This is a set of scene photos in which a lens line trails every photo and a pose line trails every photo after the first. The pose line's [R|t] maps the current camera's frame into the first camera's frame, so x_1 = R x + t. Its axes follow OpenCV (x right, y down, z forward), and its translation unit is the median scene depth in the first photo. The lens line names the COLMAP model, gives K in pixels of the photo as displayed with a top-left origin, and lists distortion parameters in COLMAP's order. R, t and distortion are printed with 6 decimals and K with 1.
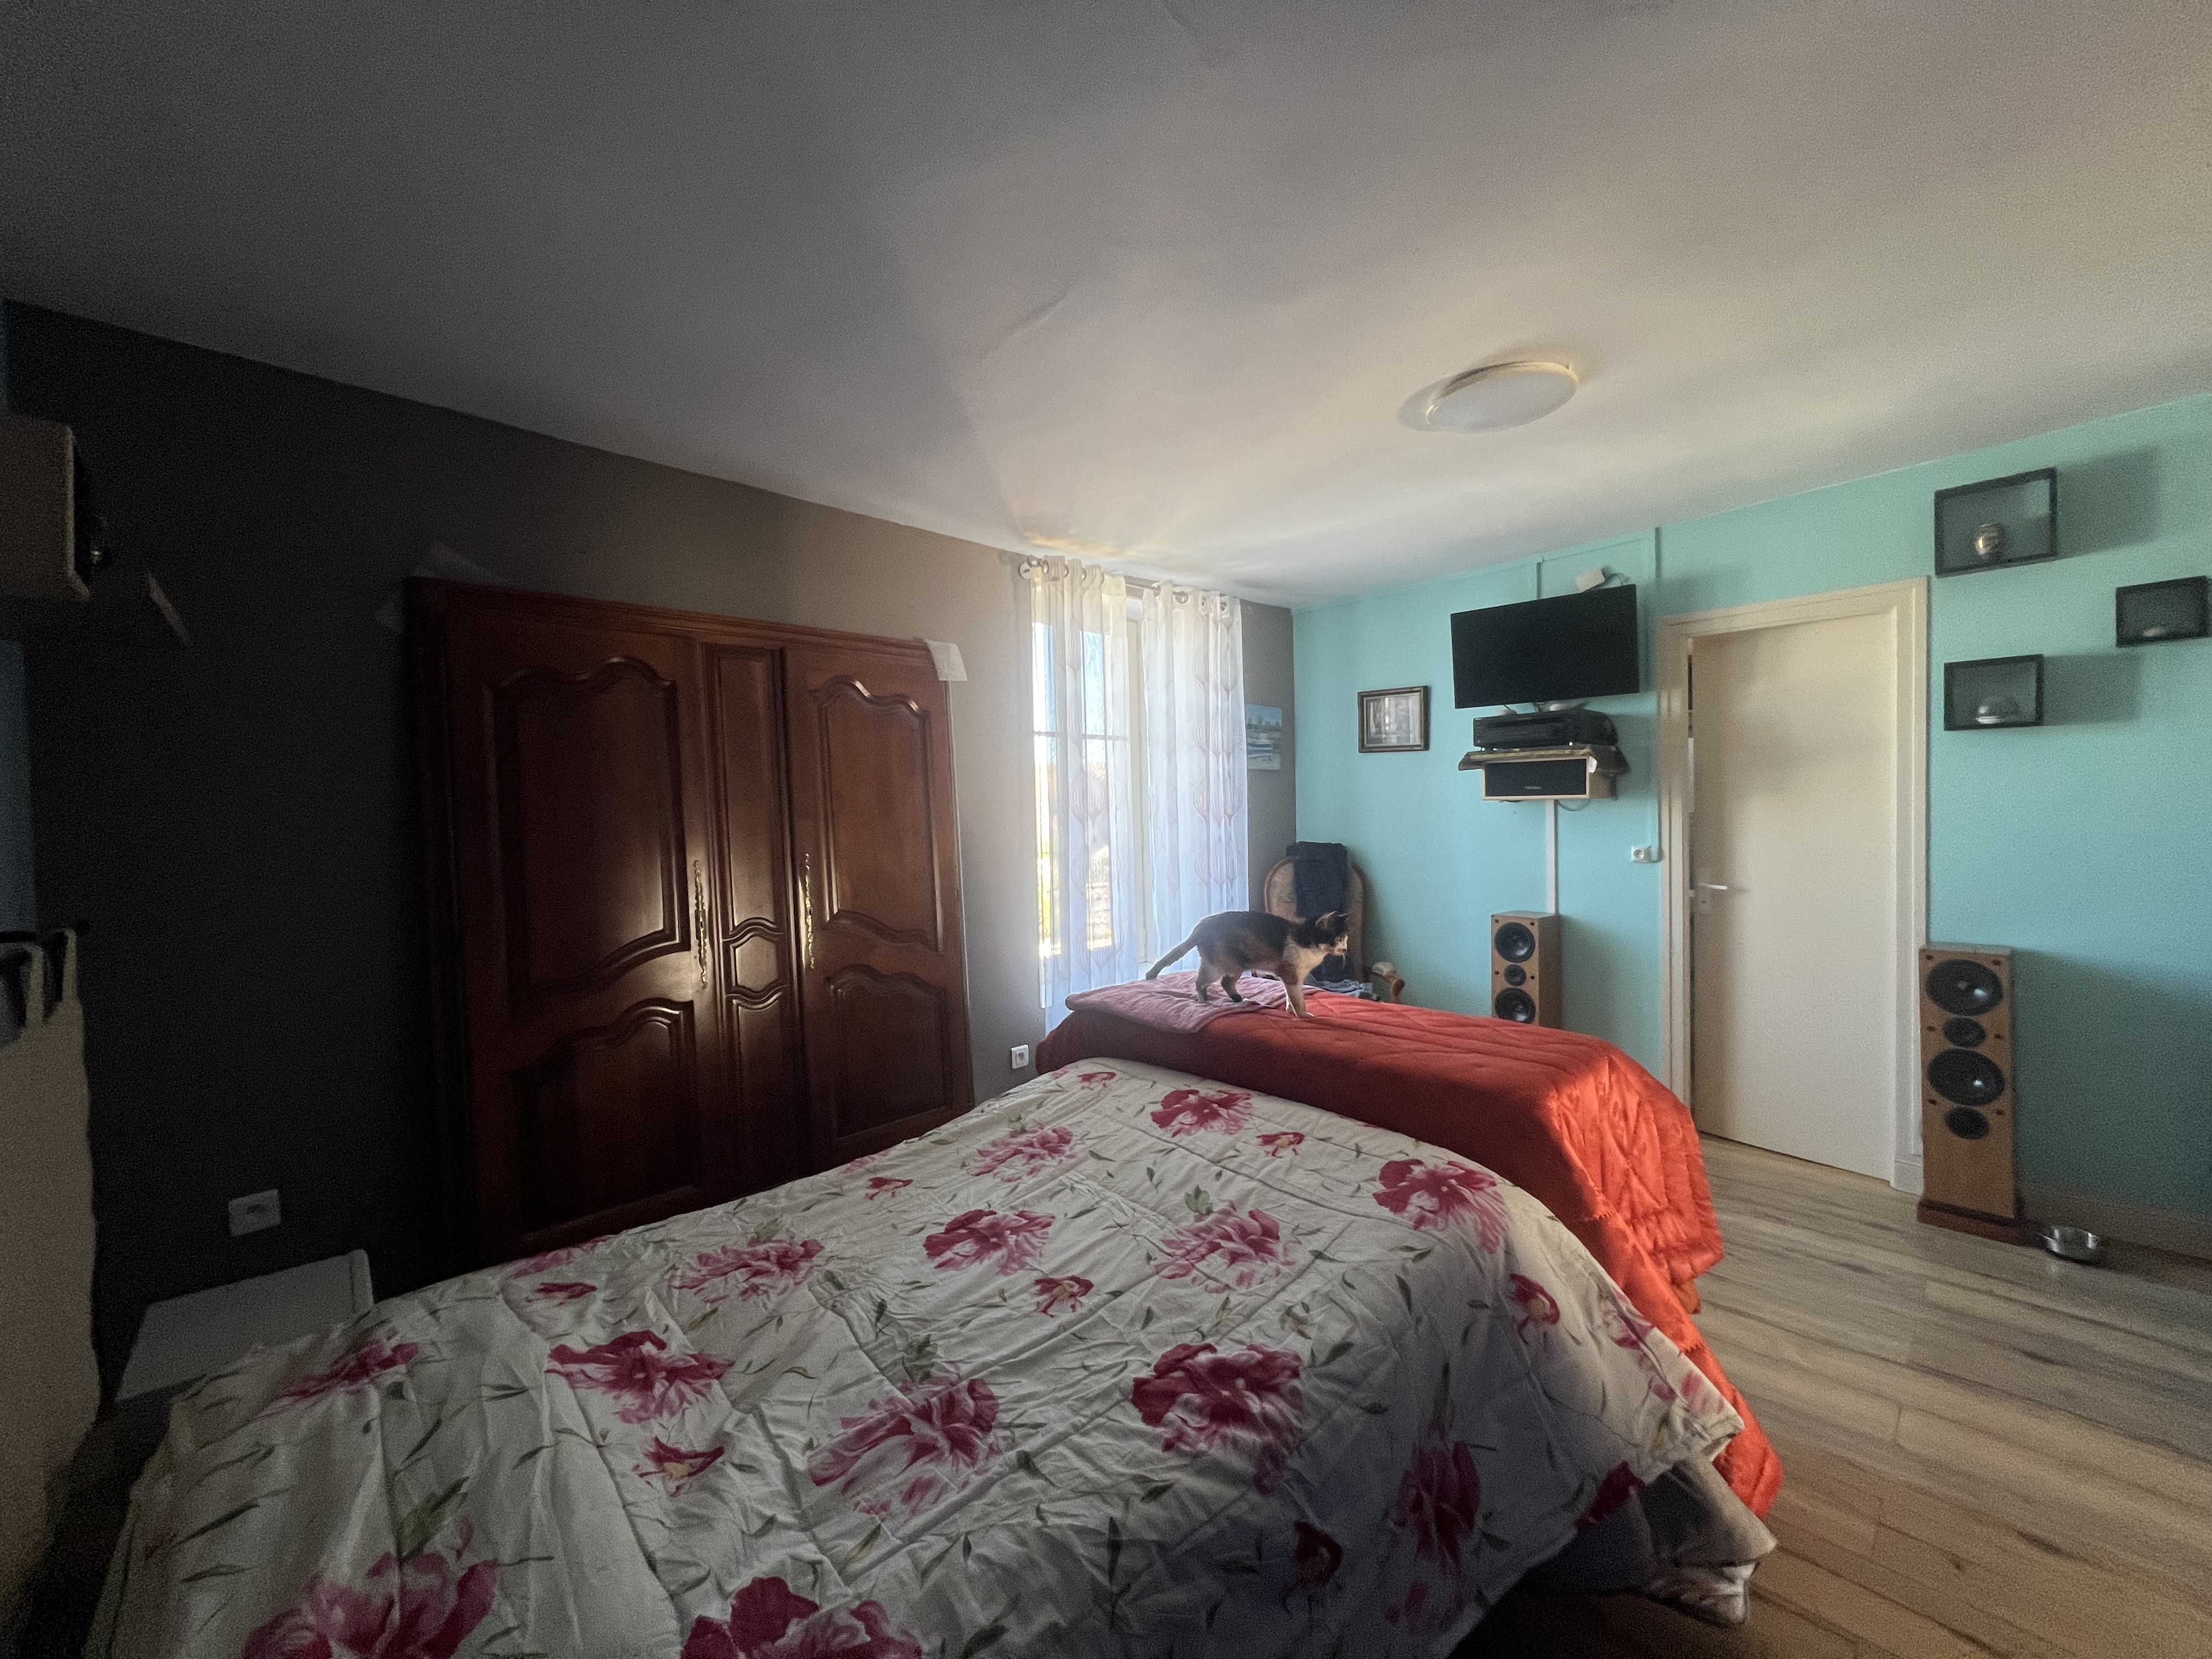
lens RADIAL K [[886.4, 0, 1103.7], [0, 886.4, 831.0], [0, 0, 1]] dist [-0.004097, -0.000353]
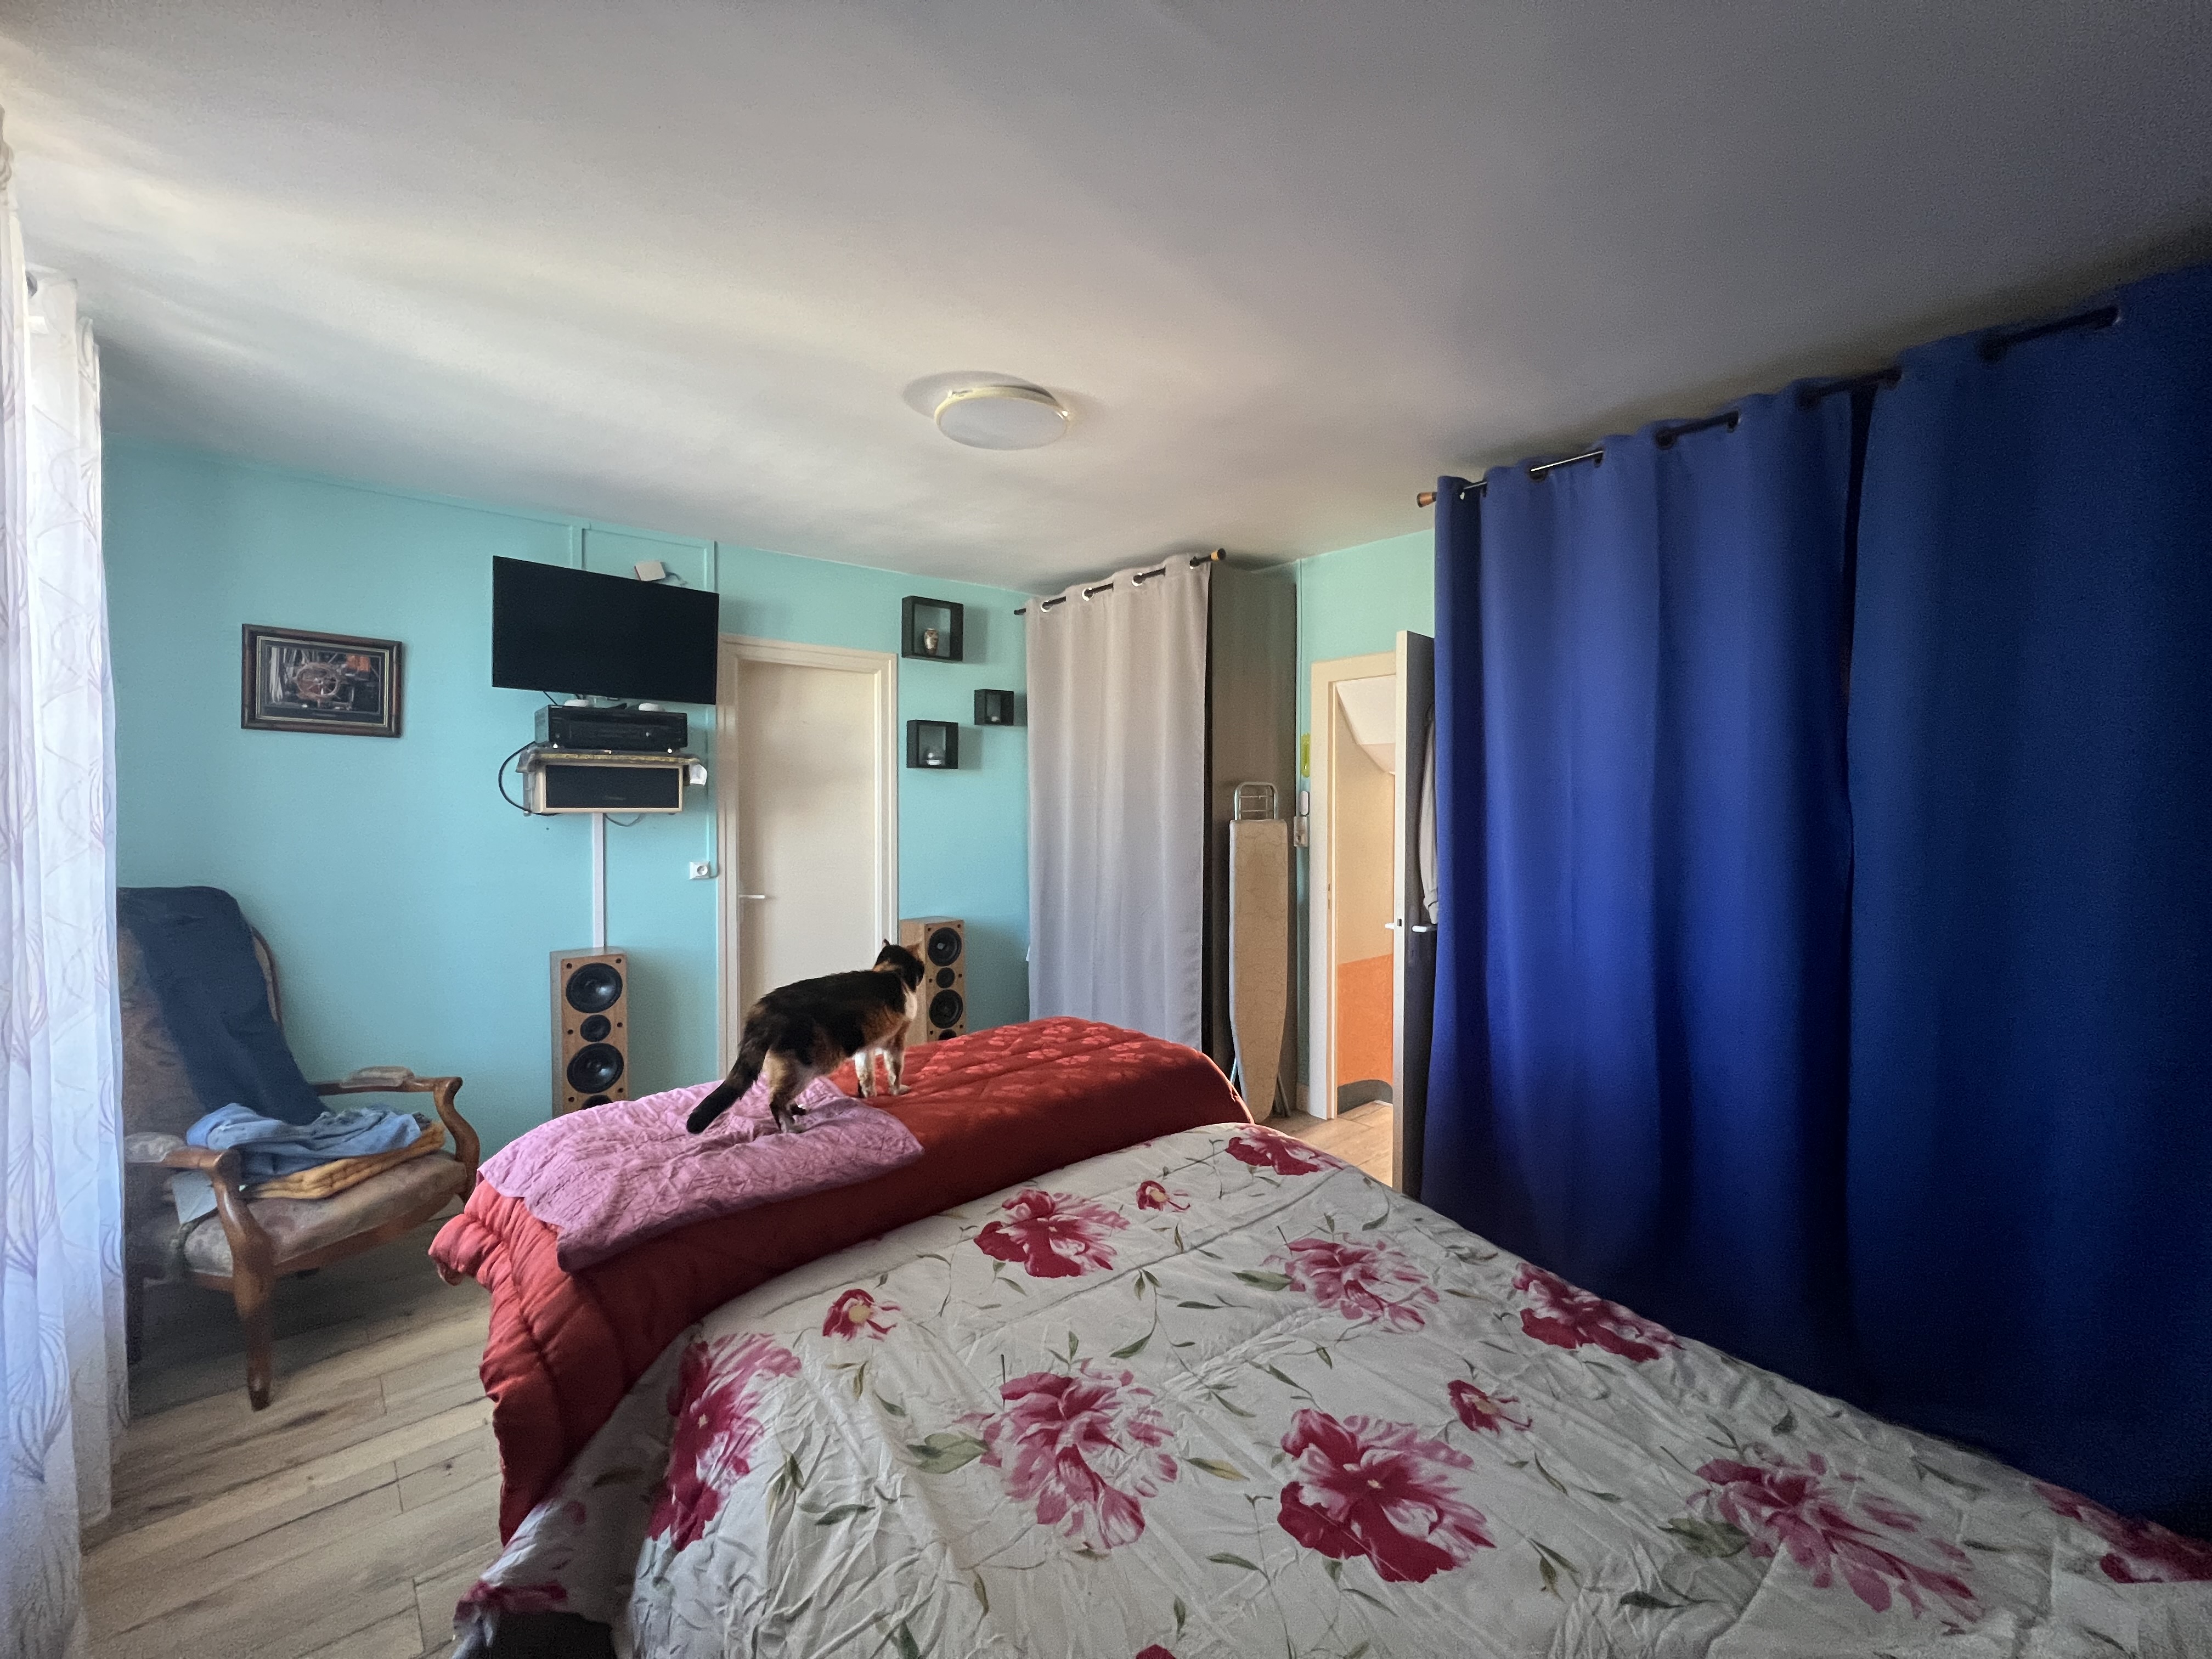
lens RADIAL K [[883.2, 0, 1103.4], [0, 883.2, 824.5], [0, 0, 1]] dist [-0.001118, -0.000128]
pose [[0.019524, 0.003273, 0.999804, -0.462098], [0.029894, 0.999546, -0.003856, -0.009361], [-0.999362, 0.029964, 0.019417, 0.707218]]
